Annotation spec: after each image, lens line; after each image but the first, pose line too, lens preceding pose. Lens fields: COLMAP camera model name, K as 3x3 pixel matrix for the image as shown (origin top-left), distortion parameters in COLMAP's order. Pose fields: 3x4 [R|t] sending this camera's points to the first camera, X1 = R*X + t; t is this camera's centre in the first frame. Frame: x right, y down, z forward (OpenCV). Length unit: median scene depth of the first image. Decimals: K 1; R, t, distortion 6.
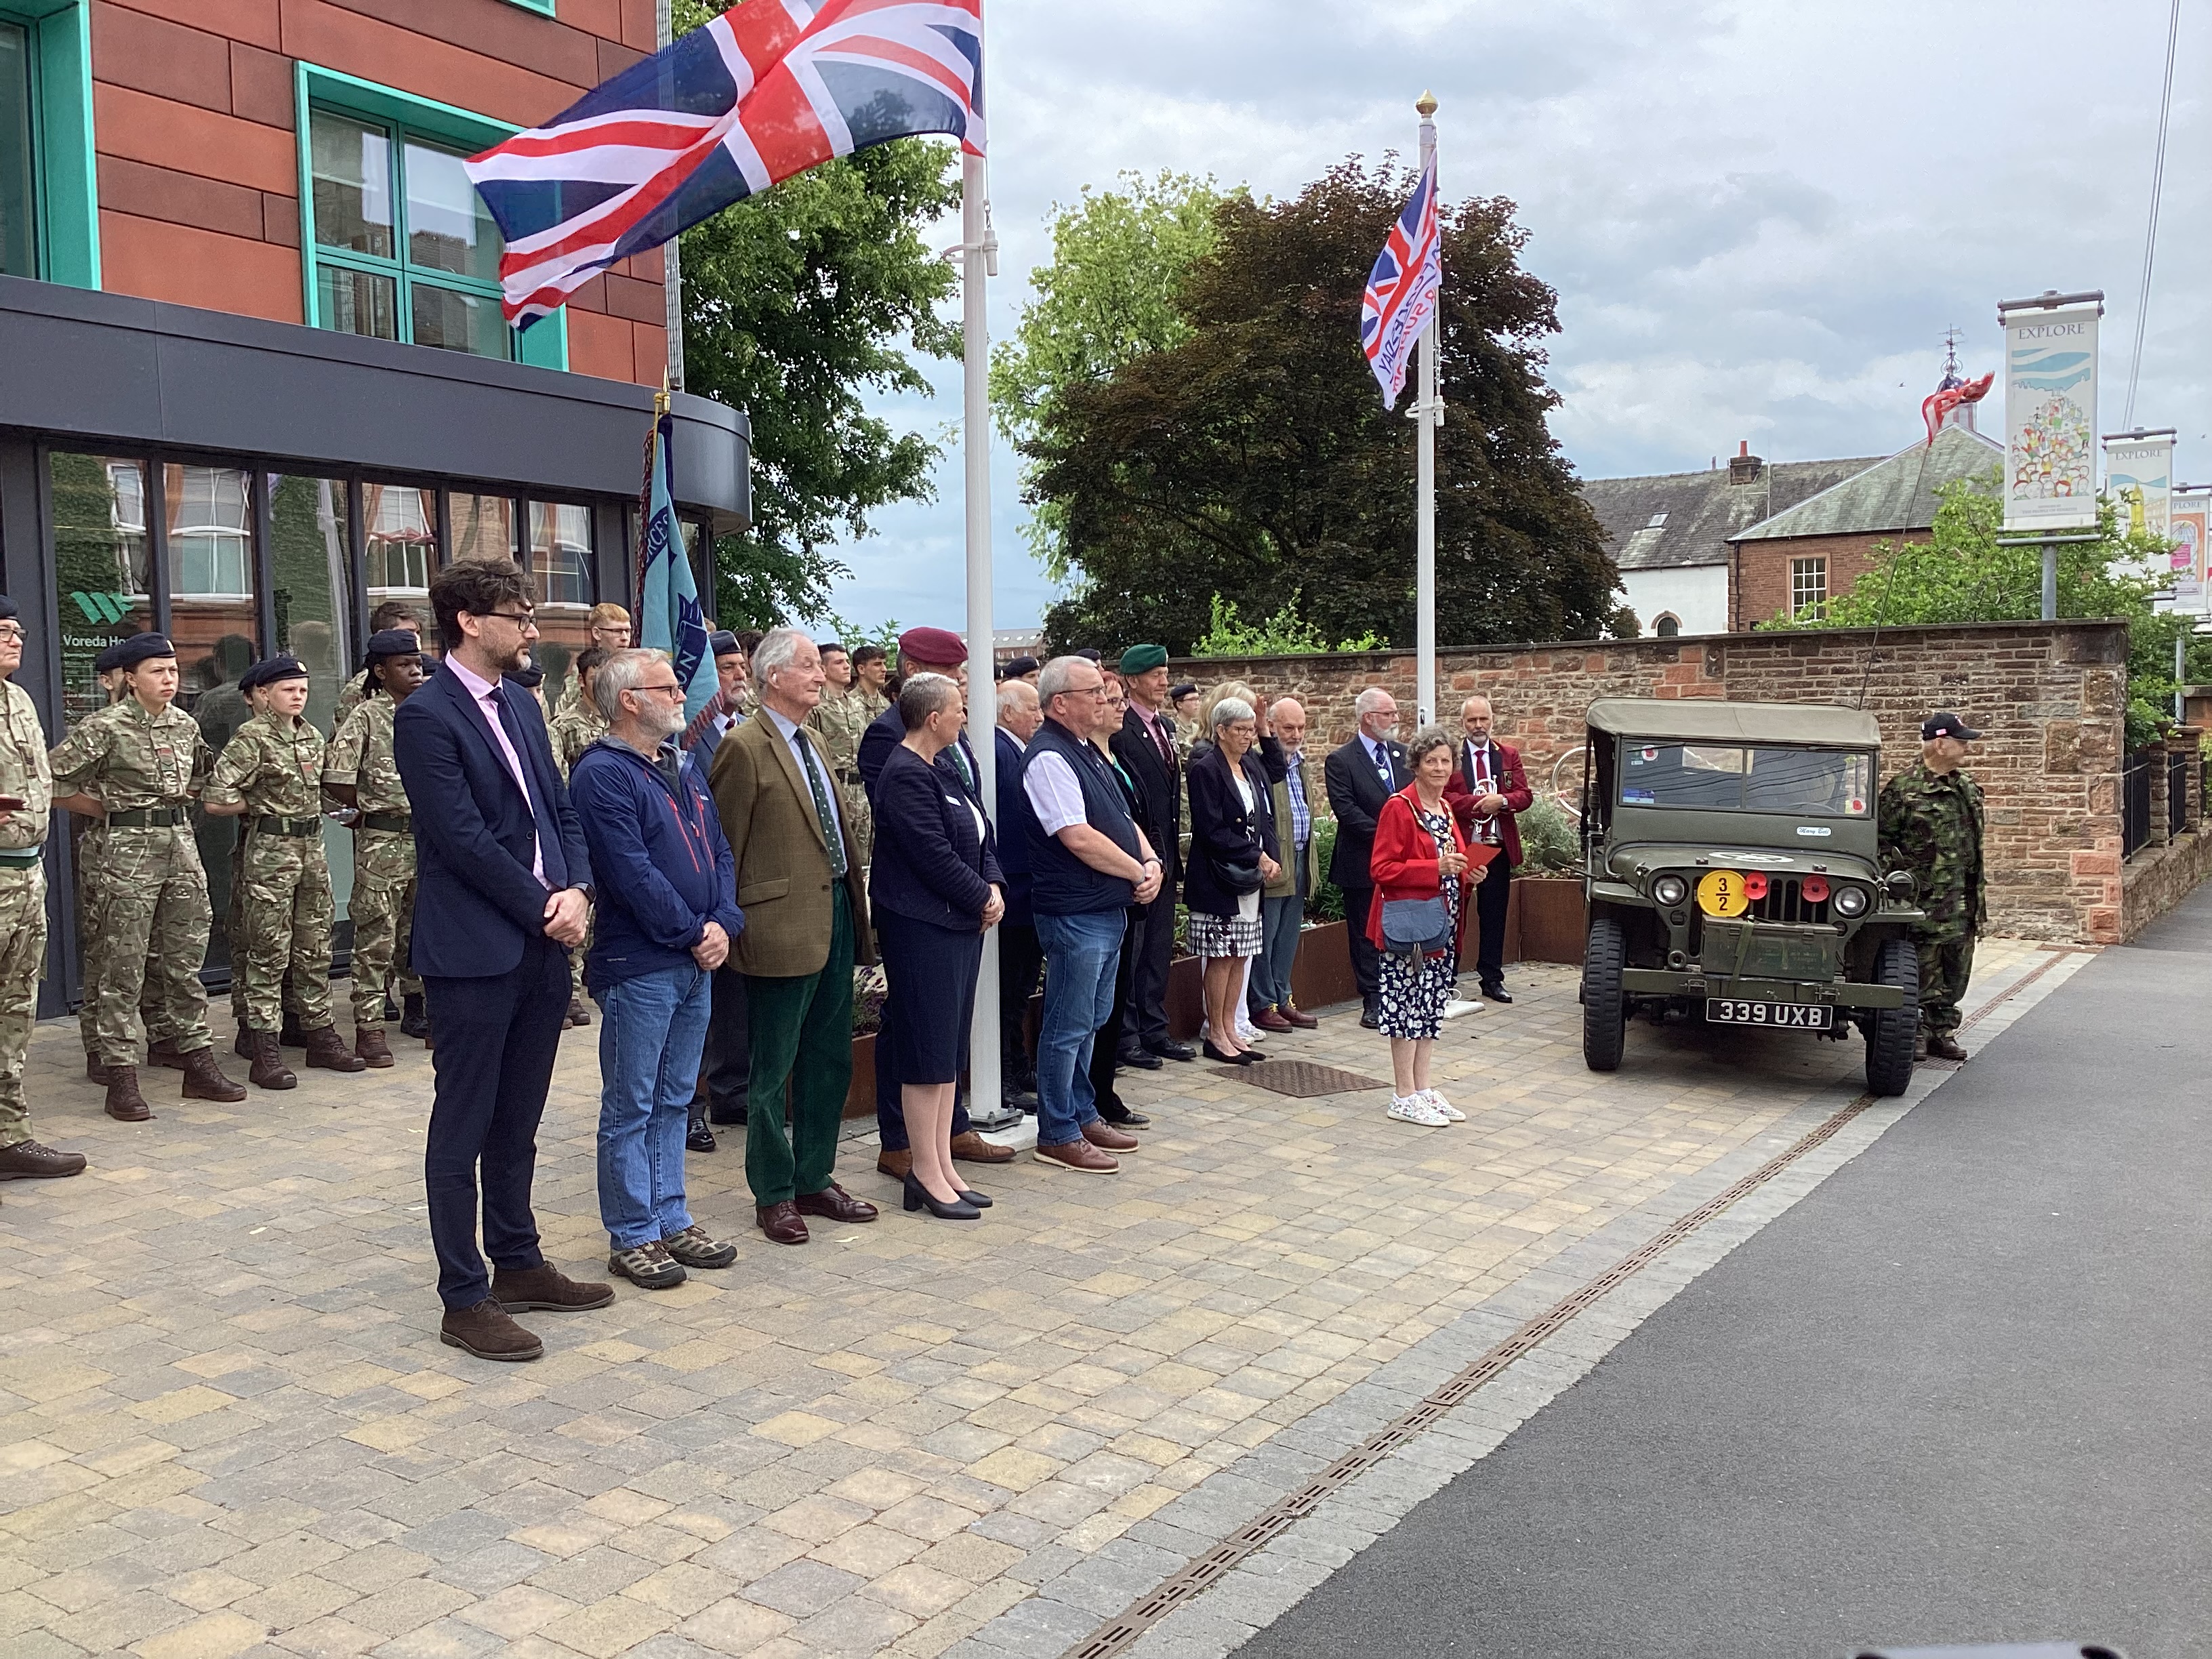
lens RADIAL K [[1948.0, 0, 1106.0], [0, 1948.0, 829.5], [0, 0, 1]] dist [0.075305, -0.000610]
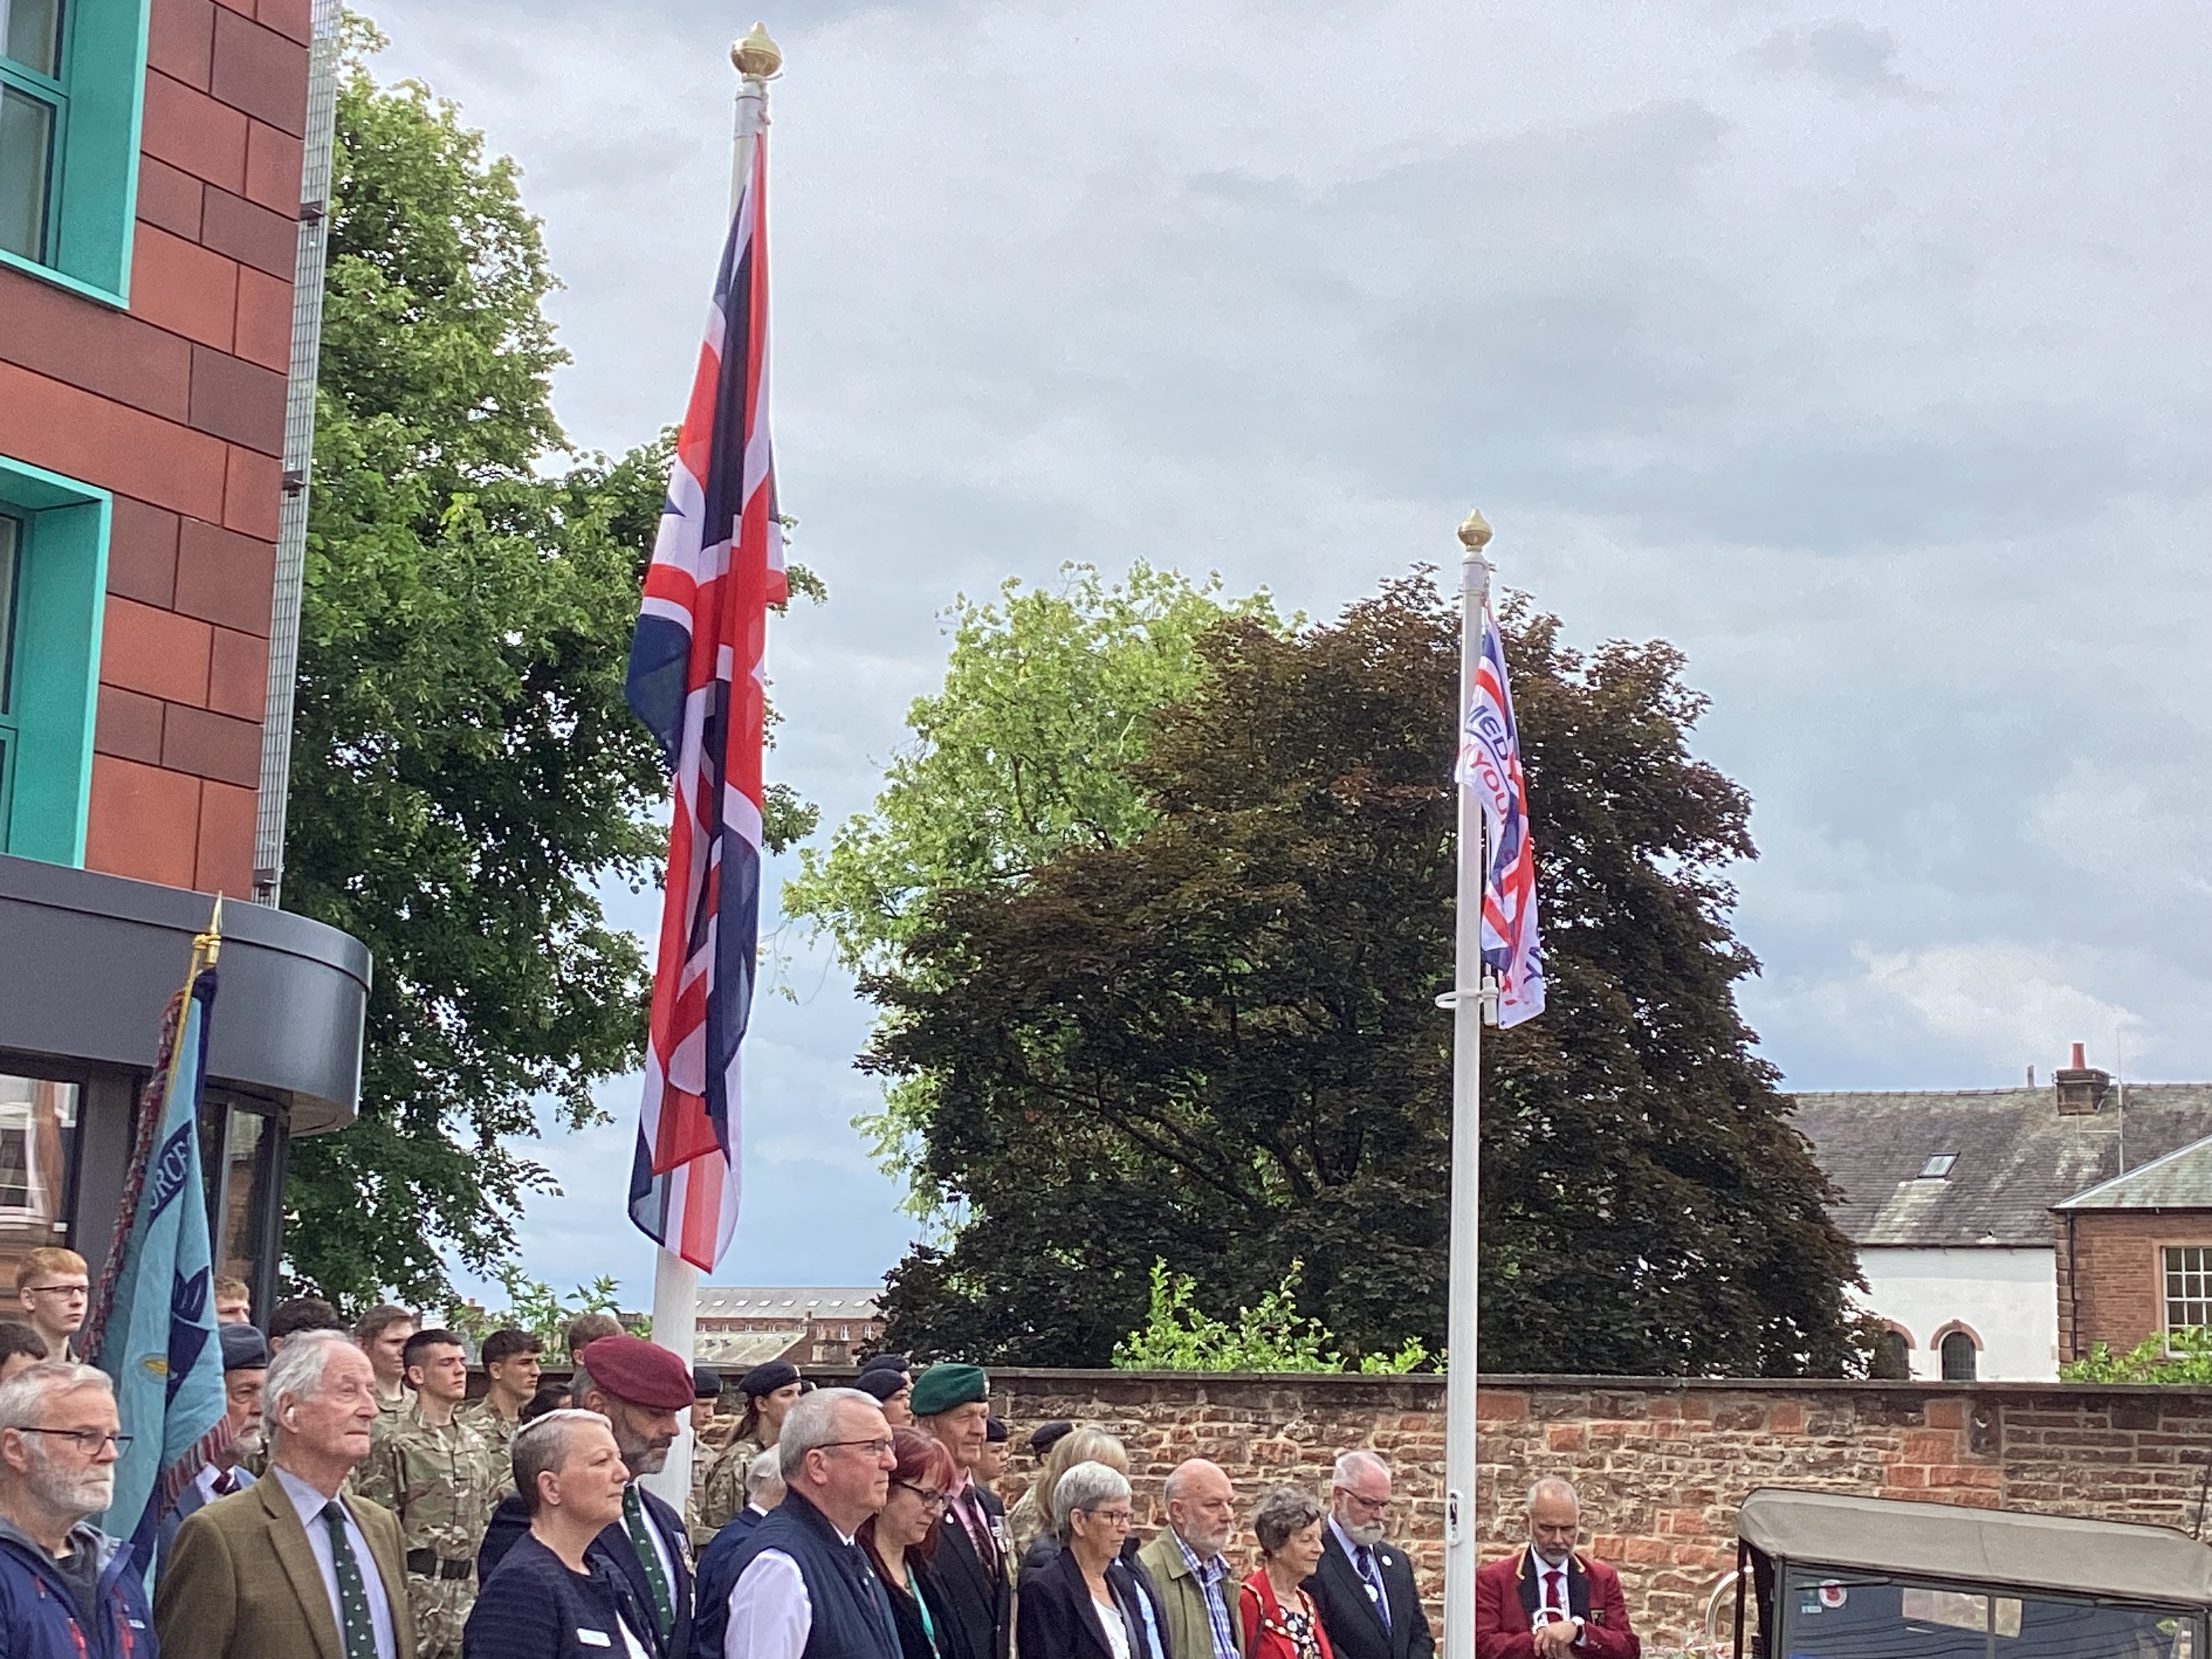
lens RADIAL K [[3381.1, 0, 1106.0], [0, 3381.1, 829.5], [0, 0, 1]] dist [0.038679, 0.166963]
pose [[0.998401, 0.054273, 0.015832, 0.012573], [-0.049046, 0.970769, -0.234950, -0.004604], [-0.028121, 0.233797, 0.971879, -0.020008]]
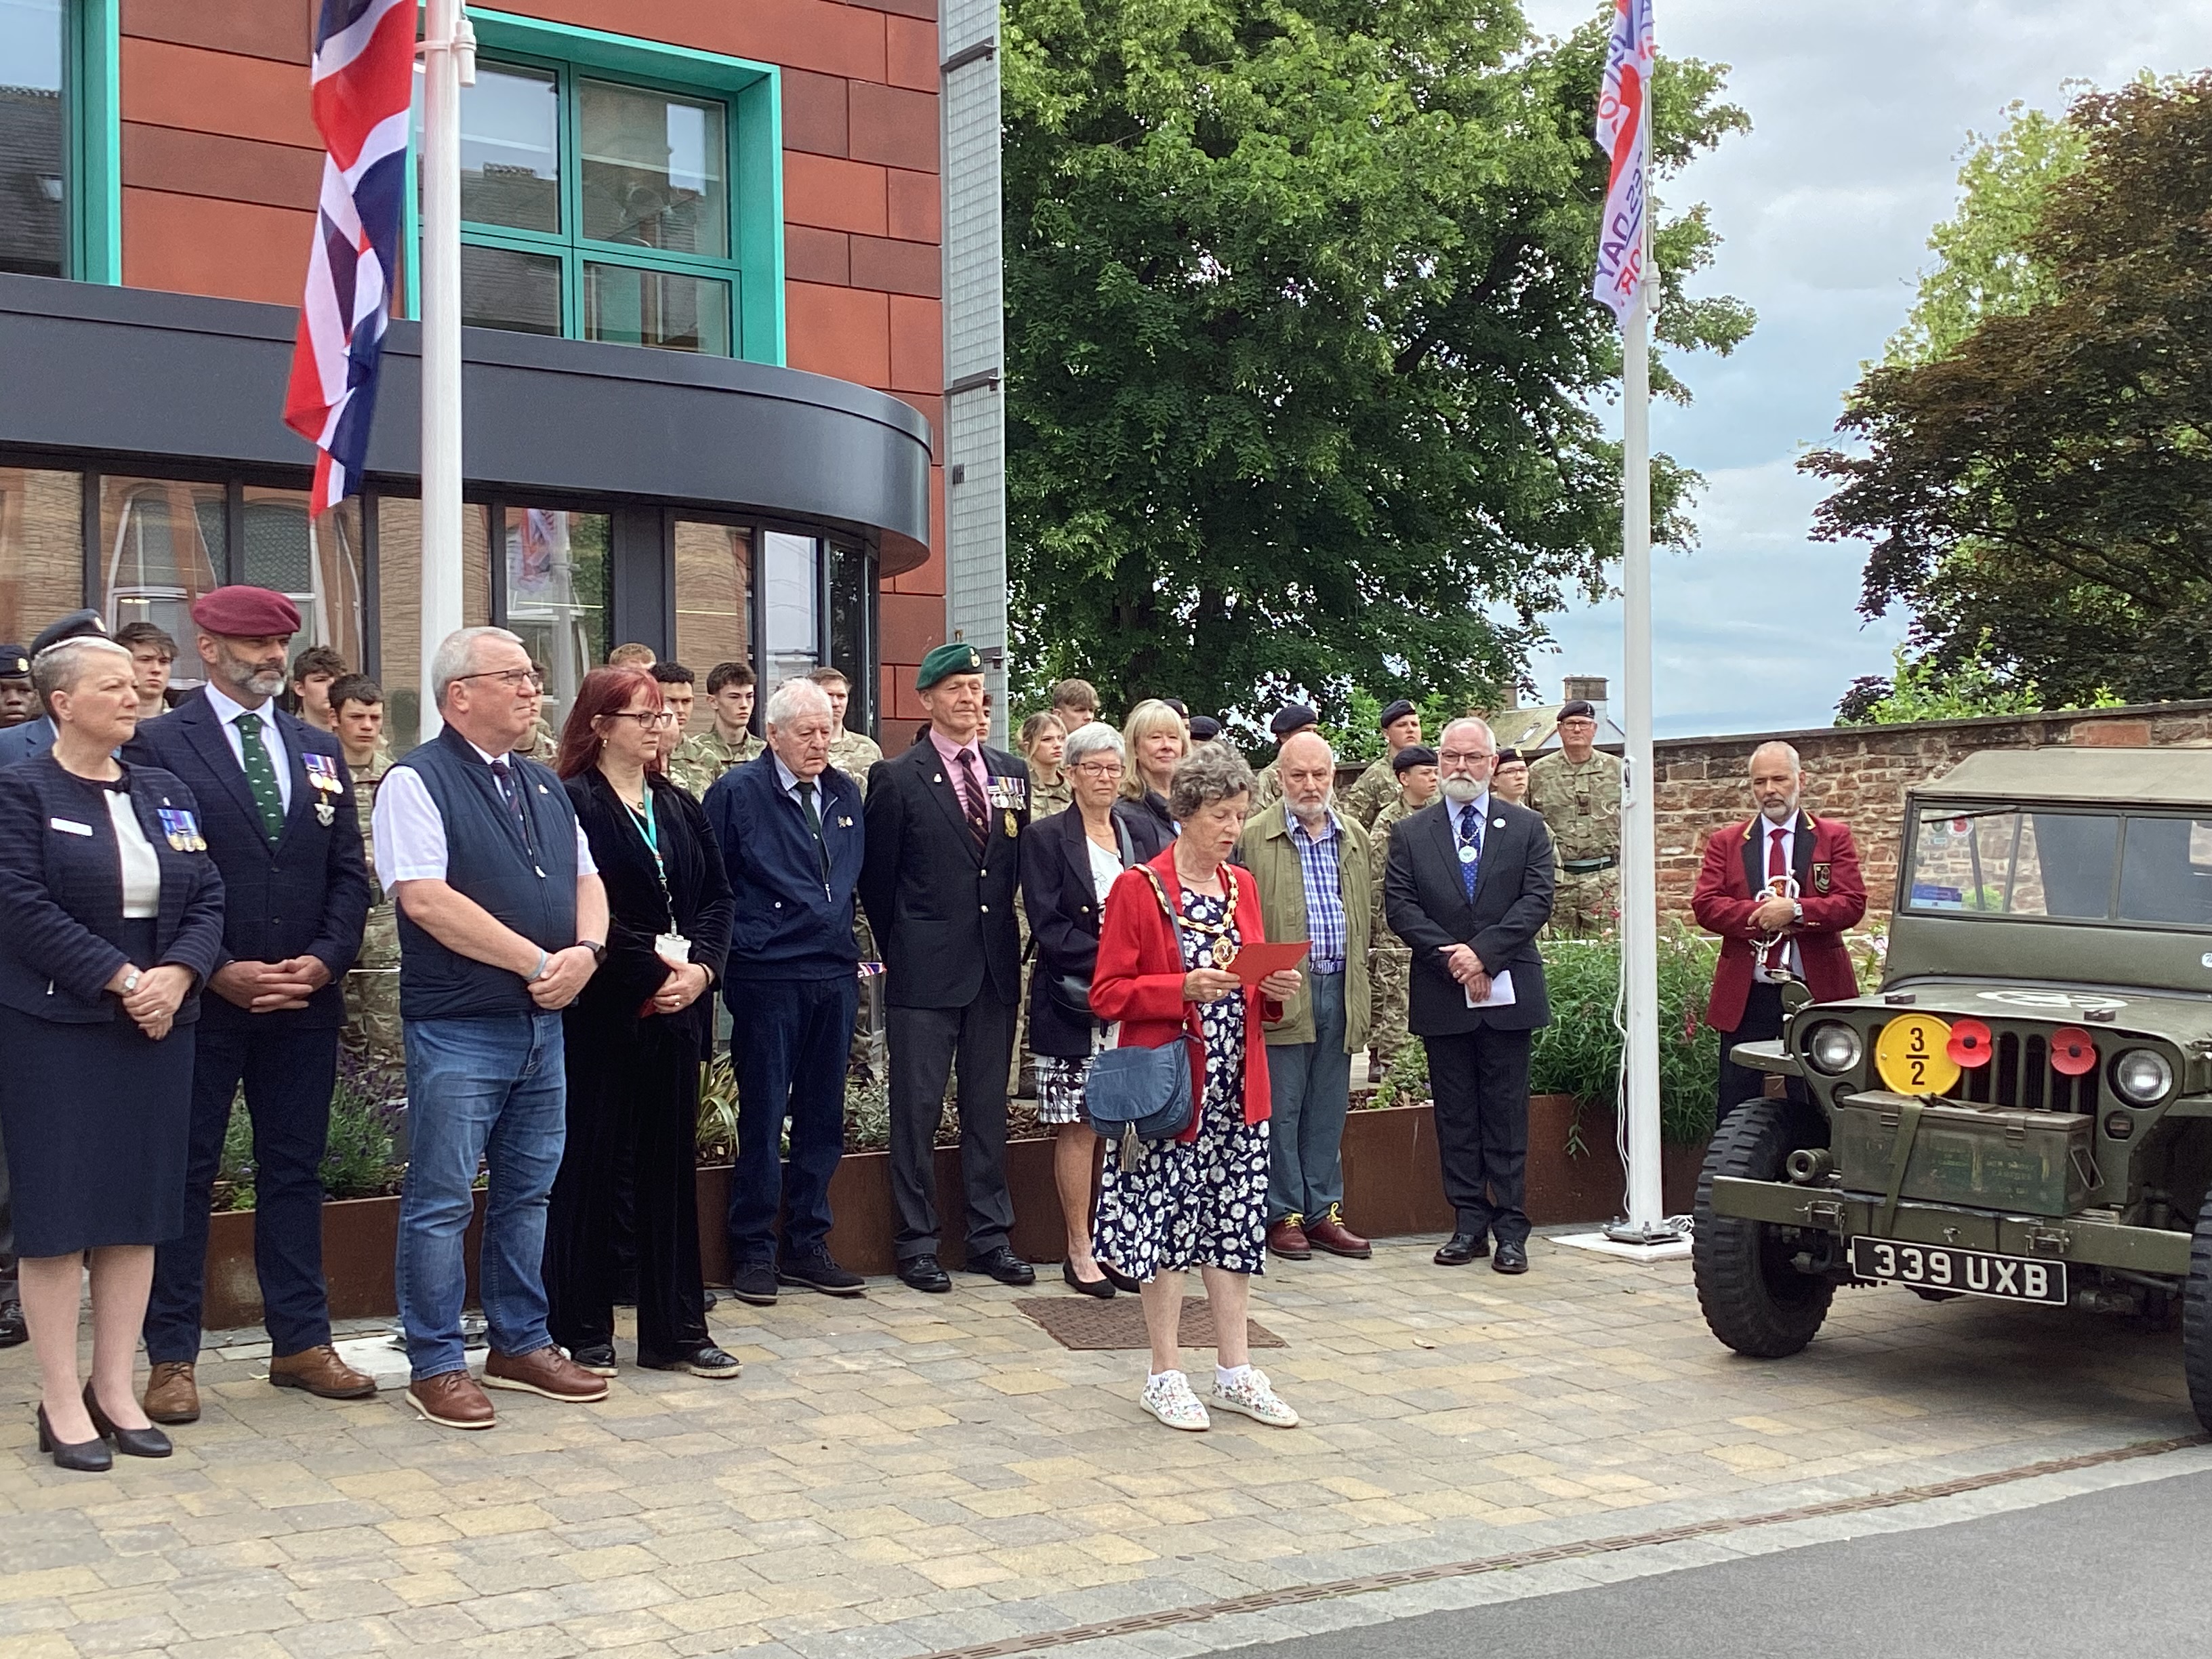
lens RADIAL K [[2525.9, 0, 1353.1], [0, 2525.9, 905.5], [0, 0, 1]] dist [0.017569, 0.030359]
pose [[0.914962, 0.006754, -0.403484, 0.182540], [-0.027197, 0.998619, -0.044957, 0.010601], [0.402623, 0.052108, 0.913882, 0.104601]]
